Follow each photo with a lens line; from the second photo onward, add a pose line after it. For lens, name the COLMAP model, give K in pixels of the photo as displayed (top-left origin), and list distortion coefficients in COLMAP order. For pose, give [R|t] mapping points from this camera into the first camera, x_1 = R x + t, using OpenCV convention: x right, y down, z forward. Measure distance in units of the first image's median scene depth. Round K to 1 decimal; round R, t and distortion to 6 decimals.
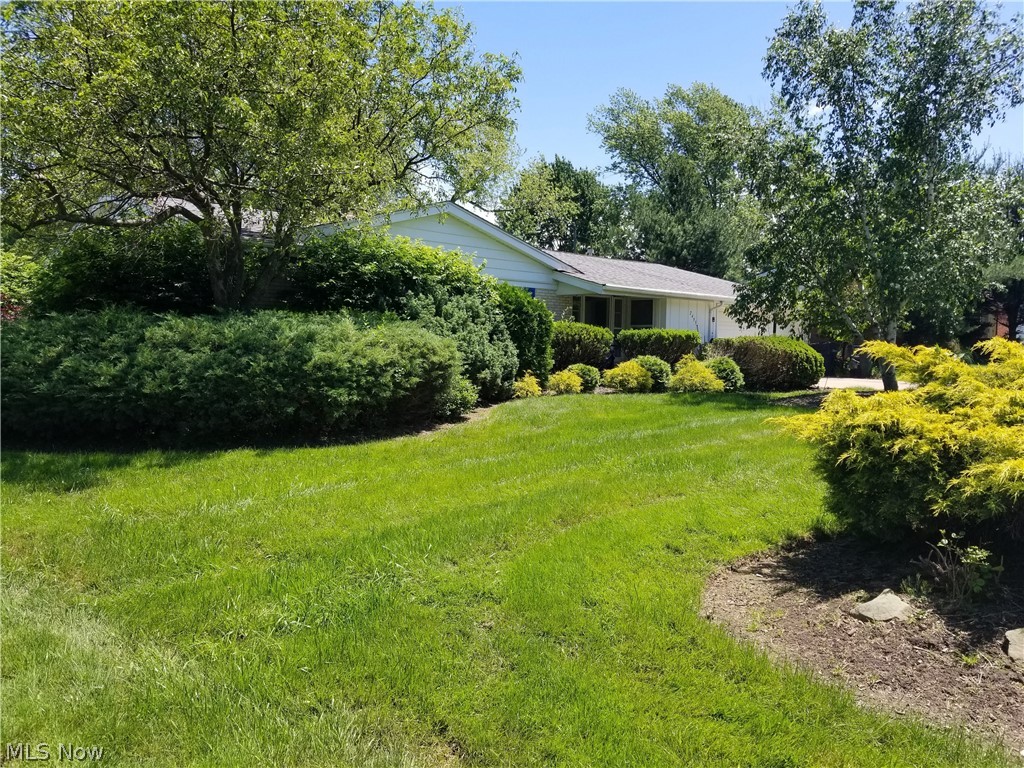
lens RADIAL K [[801.1, 0, 511.0], [0, 801.1, 385.2], [0, 0, 1]] dist [0.048961, -0.065275]
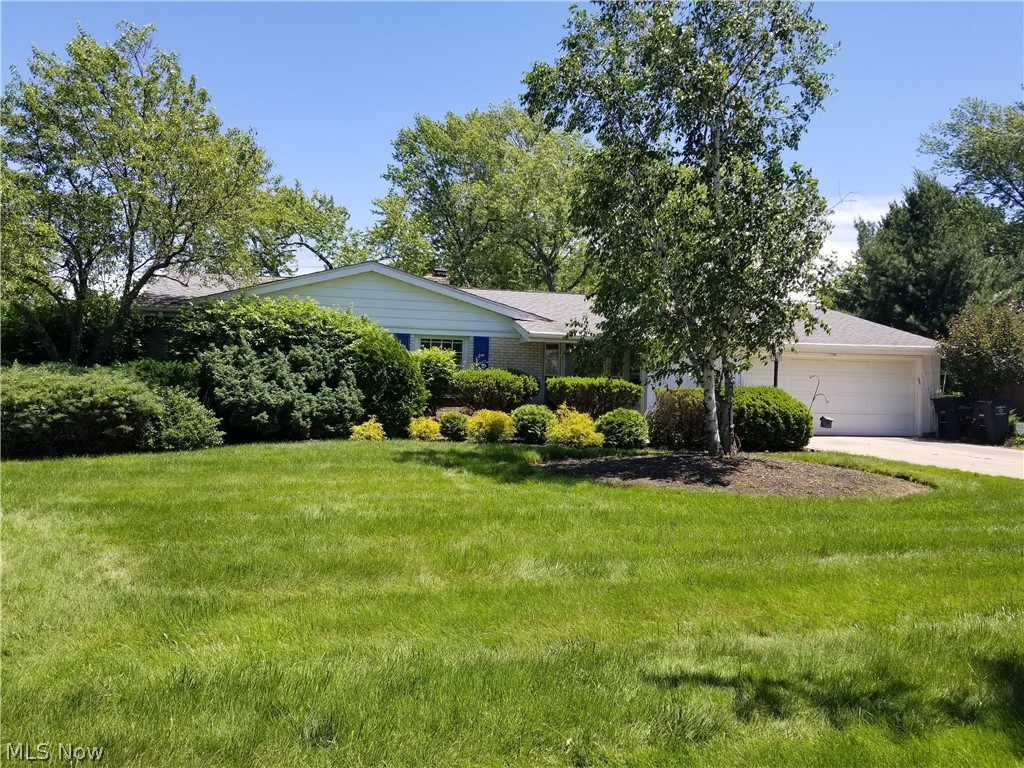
lens RADIAL K [[801.1, 0, 510.6], [0, 801.1, 378.5], [0, 0, 1]] dist [0.048961, -0.065275]
pose [[0.864555, 0.007218, -0.502486, 0.661141], [-0.041284, 0.997537, -0.056701, -0.013184], [0.500839, 0.069766, 0.862724, 0.159907]]
